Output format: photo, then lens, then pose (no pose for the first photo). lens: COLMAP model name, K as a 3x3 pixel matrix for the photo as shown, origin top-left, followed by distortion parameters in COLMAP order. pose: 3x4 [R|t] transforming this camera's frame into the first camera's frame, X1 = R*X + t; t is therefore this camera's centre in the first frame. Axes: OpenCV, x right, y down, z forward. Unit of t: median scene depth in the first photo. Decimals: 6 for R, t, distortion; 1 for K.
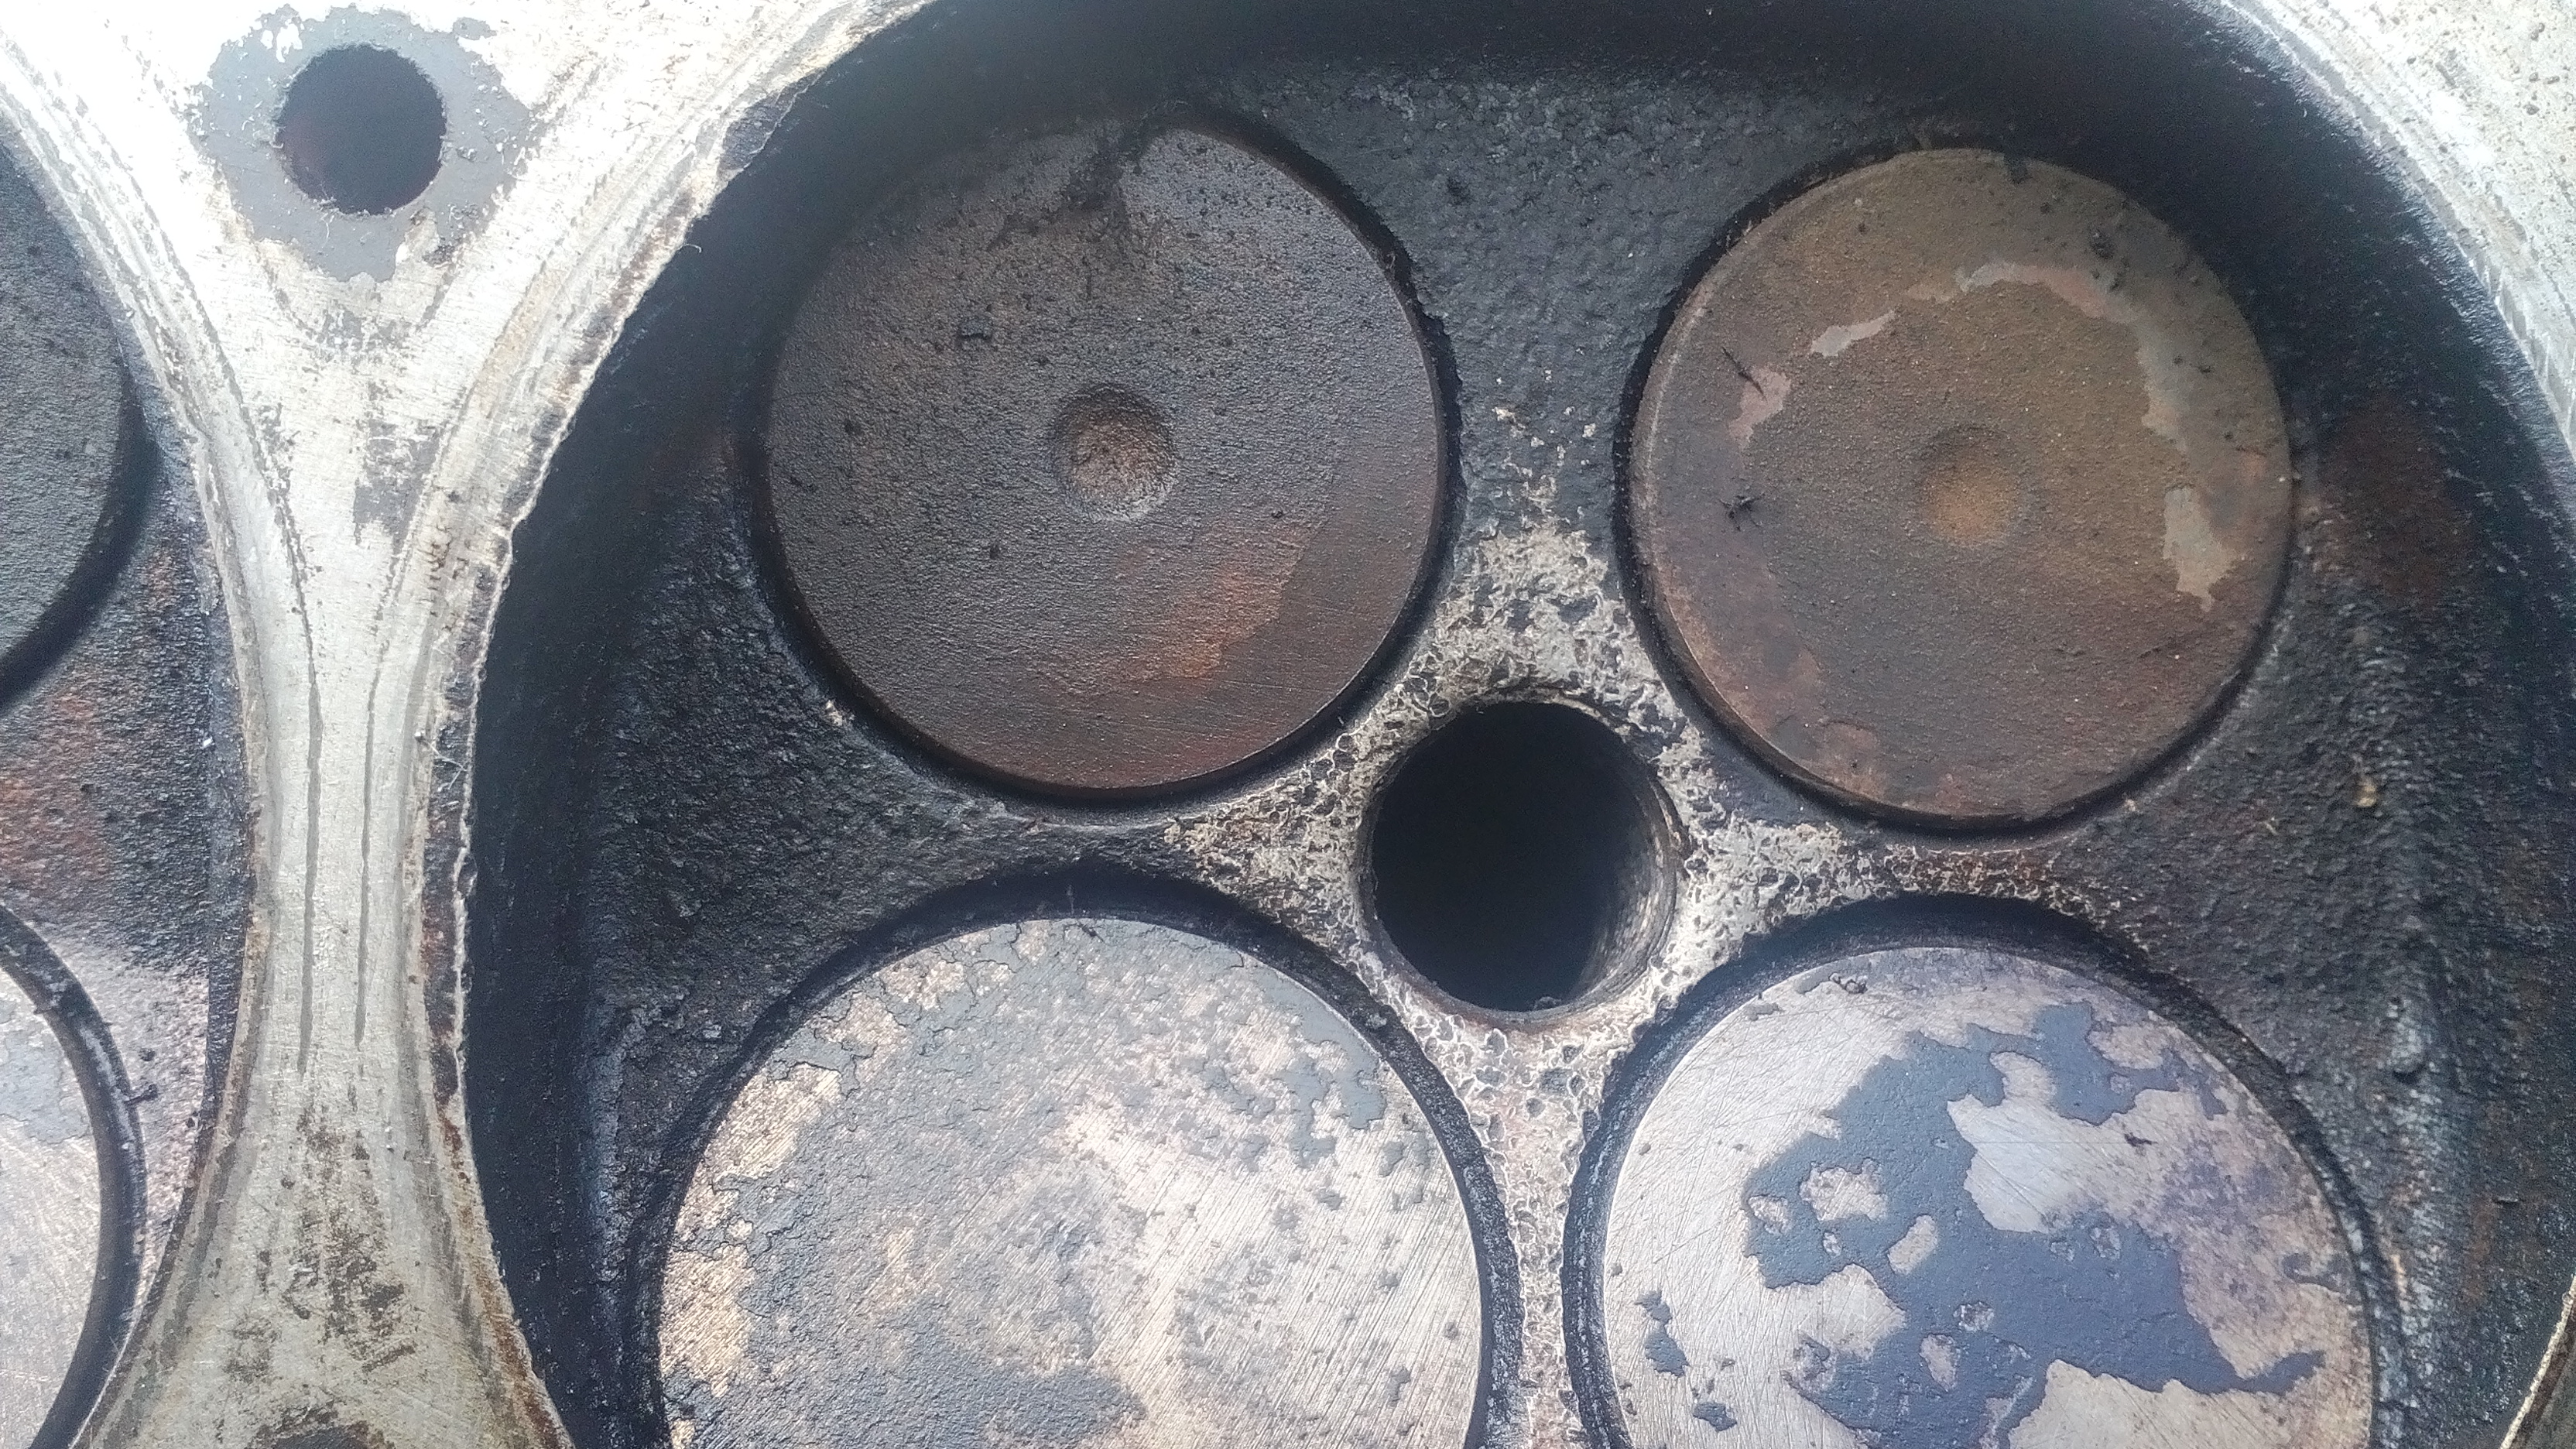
lens RADIAL K [[2484.8, 0, 1288.0], [0, 2484.8, 724.5], [0, 0, 1]] dist [0.029359, 0.003797]
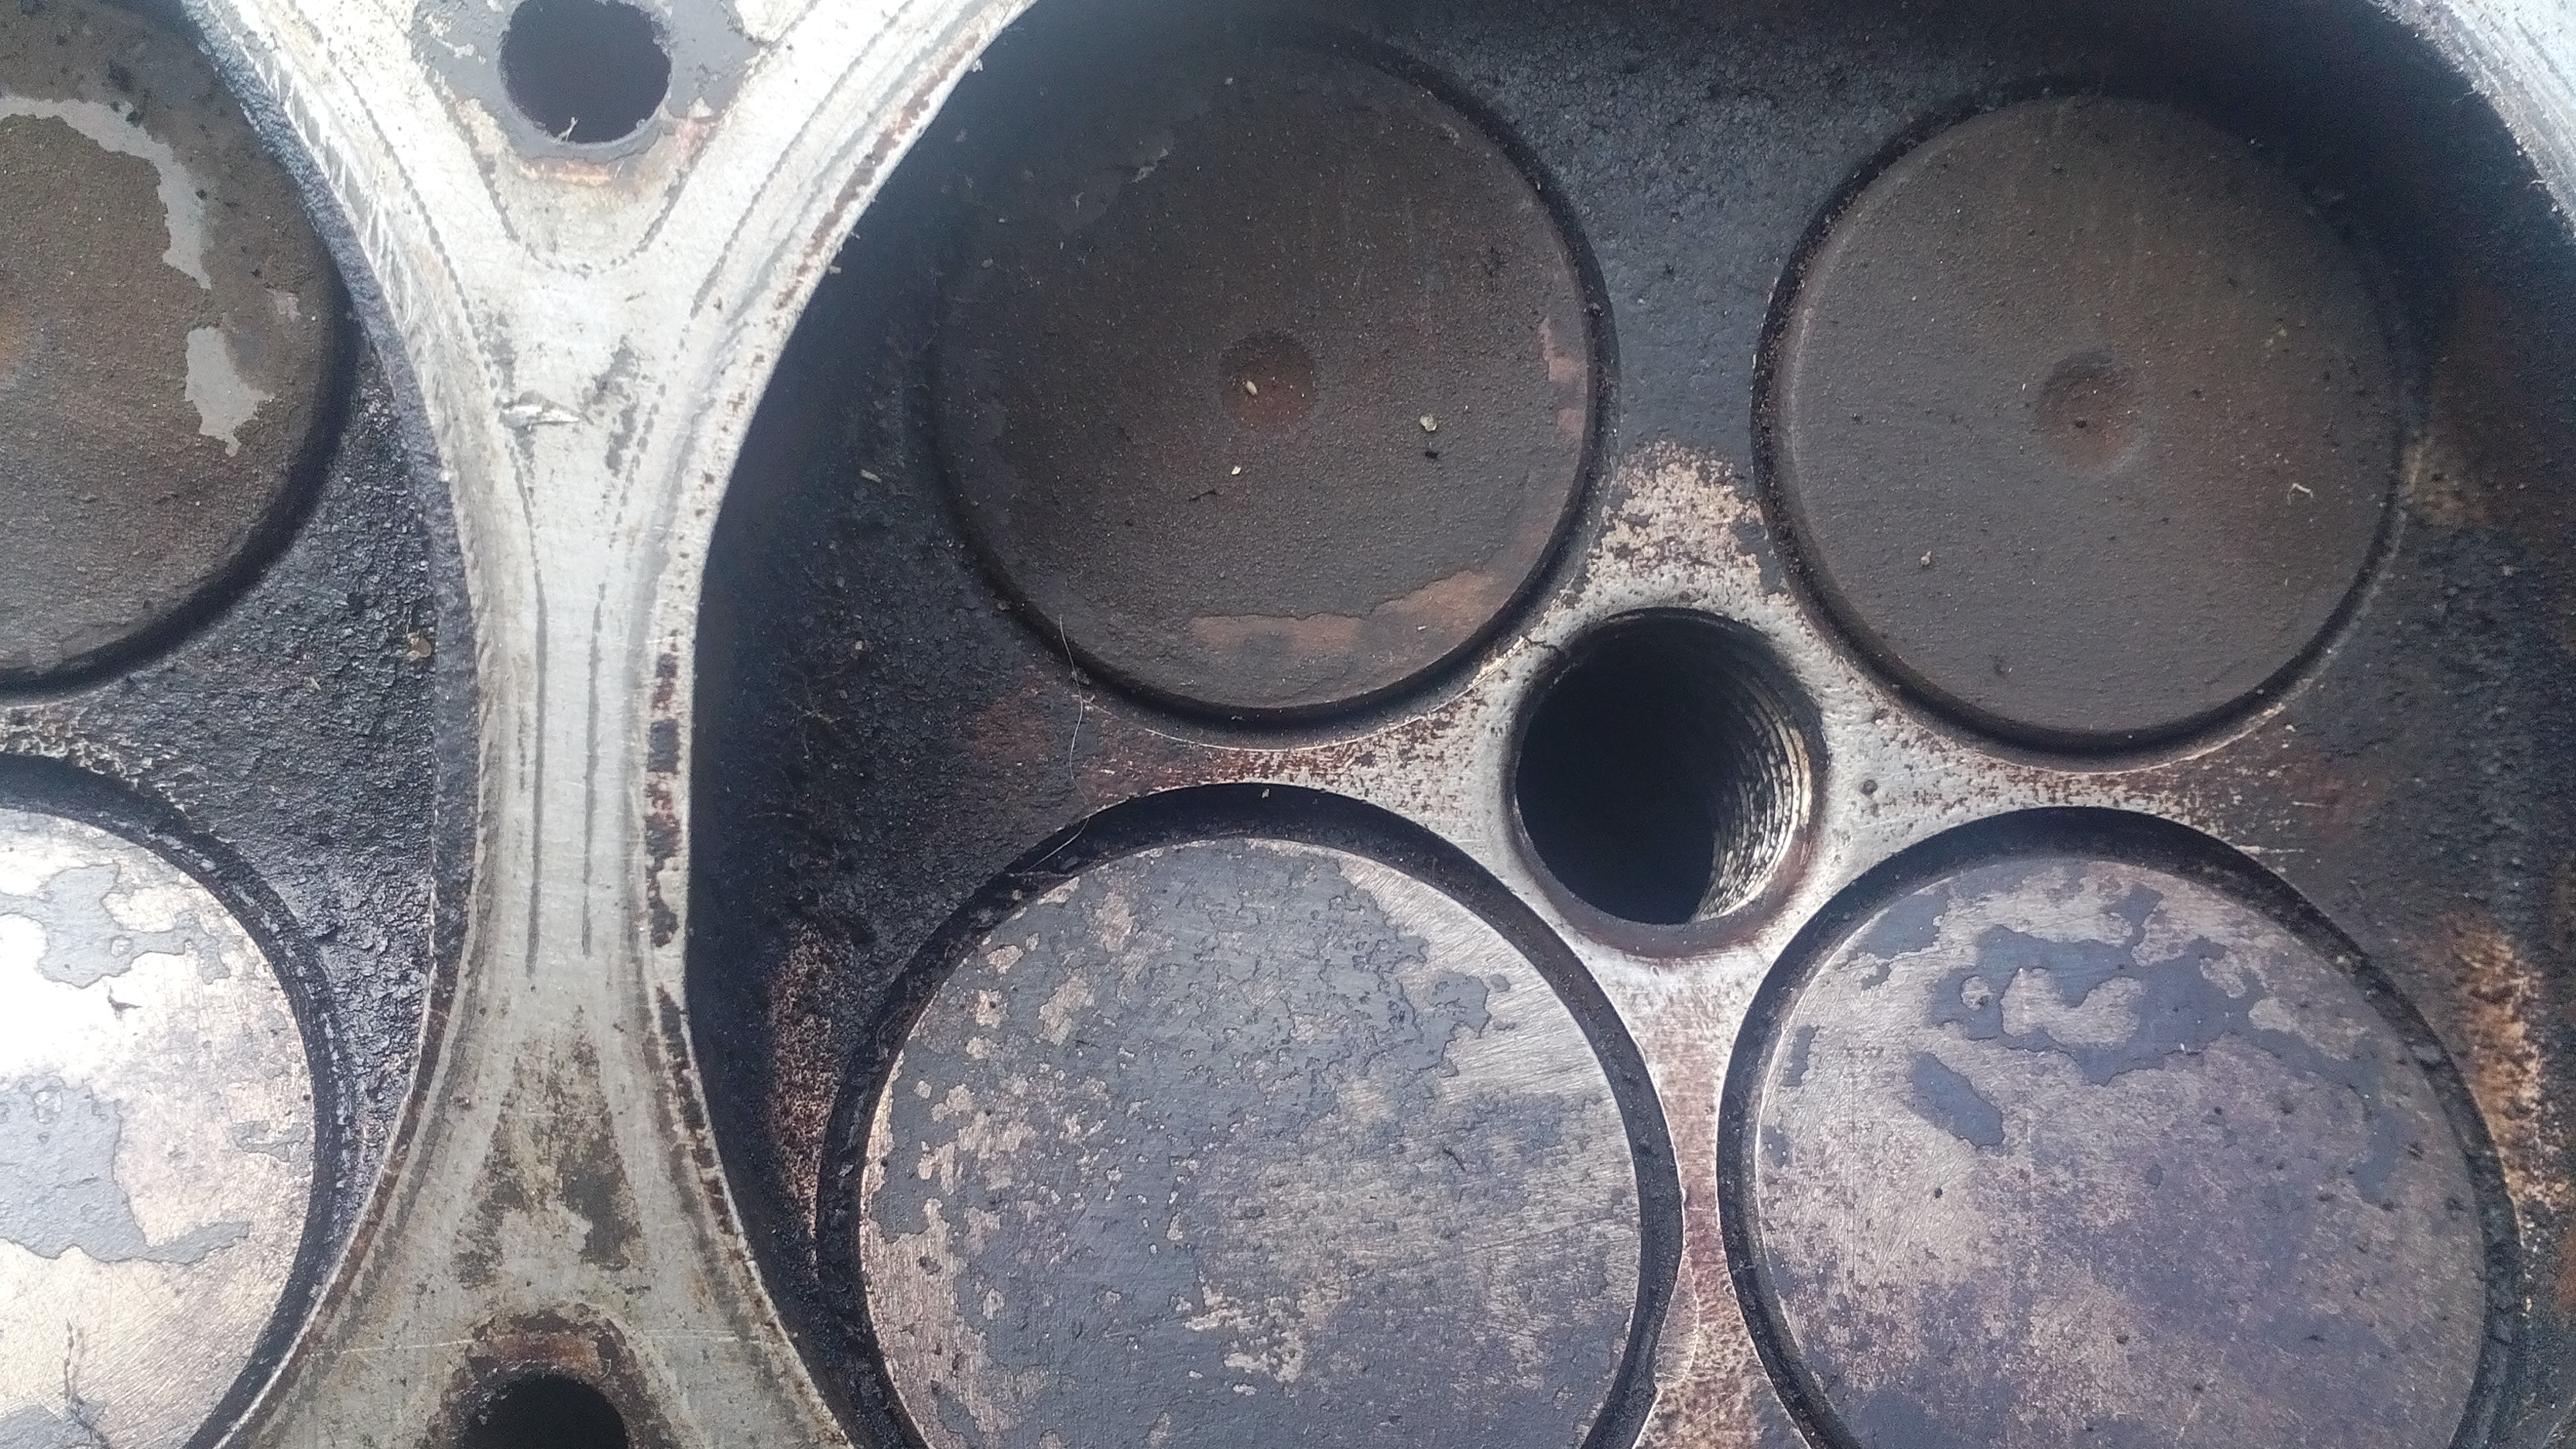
lens RADIAL K [[2301.7, 0, 1229.7], [0, 2301.7, 737.6], [0, 0, 1]] dist [-0.046758, 0.009482]
pose [[0.992400, -0.005289, -0.122940, 0.858121], [0.009422, 0.999409, 0.033062, 0.037582], [0.122692, -0.033970, 0.991863, 0.177845]]
